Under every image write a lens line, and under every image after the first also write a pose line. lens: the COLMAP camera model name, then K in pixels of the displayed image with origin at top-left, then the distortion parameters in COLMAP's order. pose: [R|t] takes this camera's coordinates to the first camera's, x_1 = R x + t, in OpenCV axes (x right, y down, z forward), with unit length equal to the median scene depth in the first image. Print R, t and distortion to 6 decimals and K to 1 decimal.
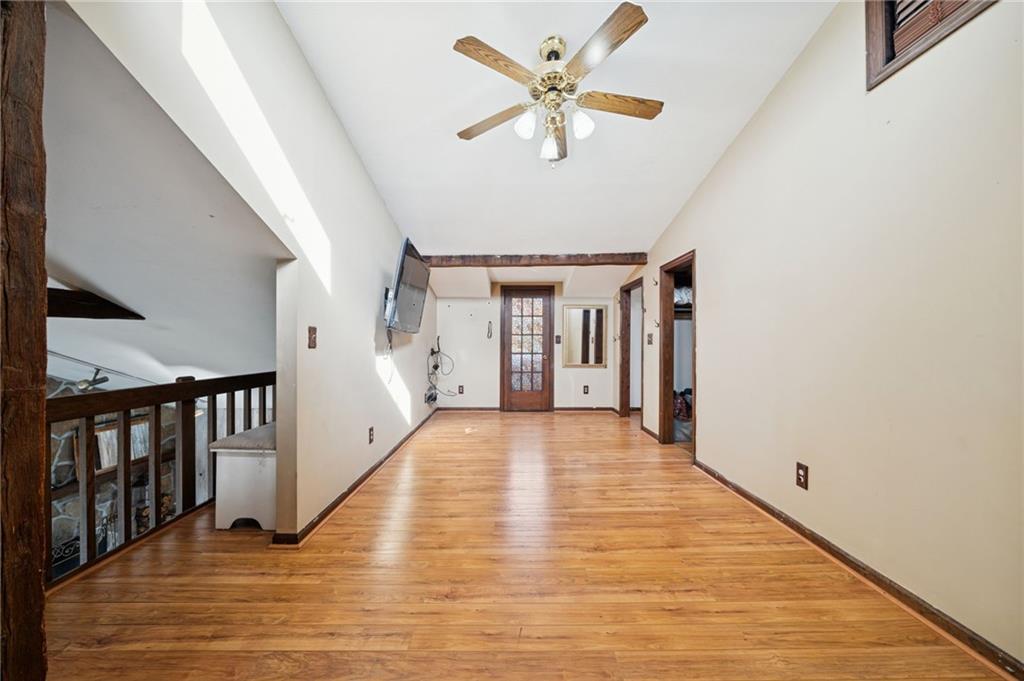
lens RADIAL K [[351.2, 0, 514.2], [0, 351.2, 345.9], [0, 0, 1]] dist [0.000381, -0.000053]
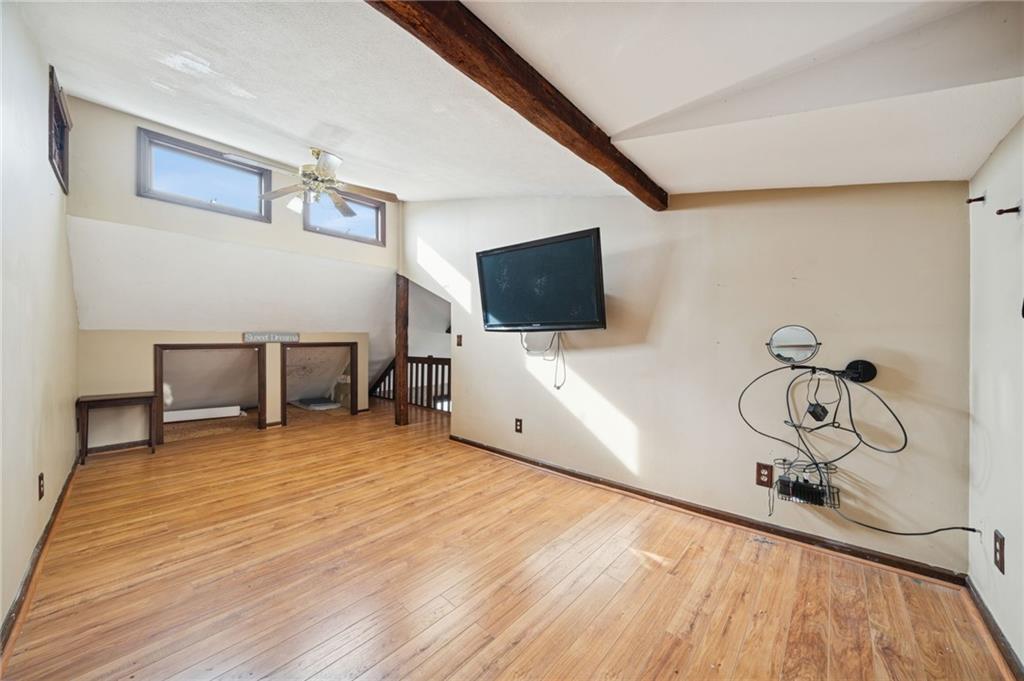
lens RADIAL K [[351.2, 0, 509.6], [0, 351.2, 339.6], [0, 0, 1]] dist [0.000381, -0.000053]
pose [[-0.686167, 0.003048, -0.727437, 0.536994], [0.008009, 0.999962, -0.003365, -0.017870], [0.727400, -0.008135, -0.686166, 2.206925]]
